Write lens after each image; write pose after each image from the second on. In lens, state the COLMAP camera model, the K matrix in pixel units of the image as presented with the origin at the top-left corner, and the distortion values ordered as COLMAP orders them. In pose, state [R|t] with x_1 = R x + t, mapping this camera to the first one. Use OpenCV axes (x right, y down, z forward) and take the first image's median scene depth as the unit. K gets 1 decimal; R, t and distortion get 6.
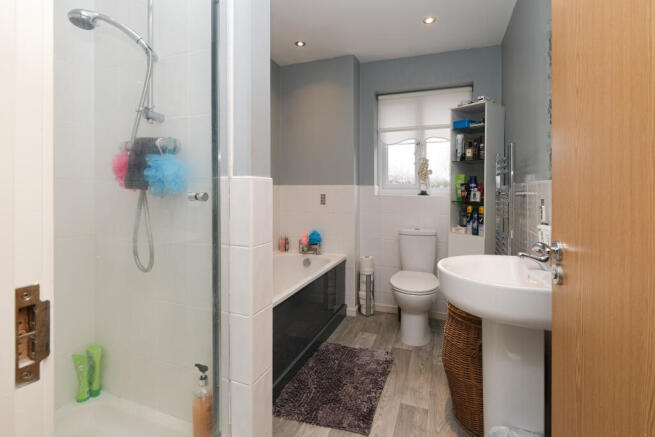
lens RADIAL K [[298.0, 0, 336.7], [0, 298.0, 187.0], [0, 0, 1]] dist [-0.018507, 0.001038]
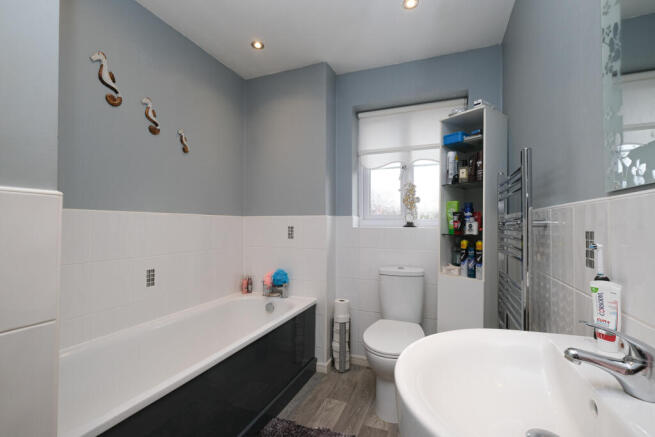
lens RADIAL K [[298.0, 0, 326.5], [0, 298.0, 219.1], [0, 0, 1]] dist [-0.018507, 0.001038]
pose [[0.999867, -0.004532, -0.015640, 0.077835], [0.004511, 0.999989, -0.001342, 0.005728], [0.015646, 0.001271, 0.999877, 0.168965]]
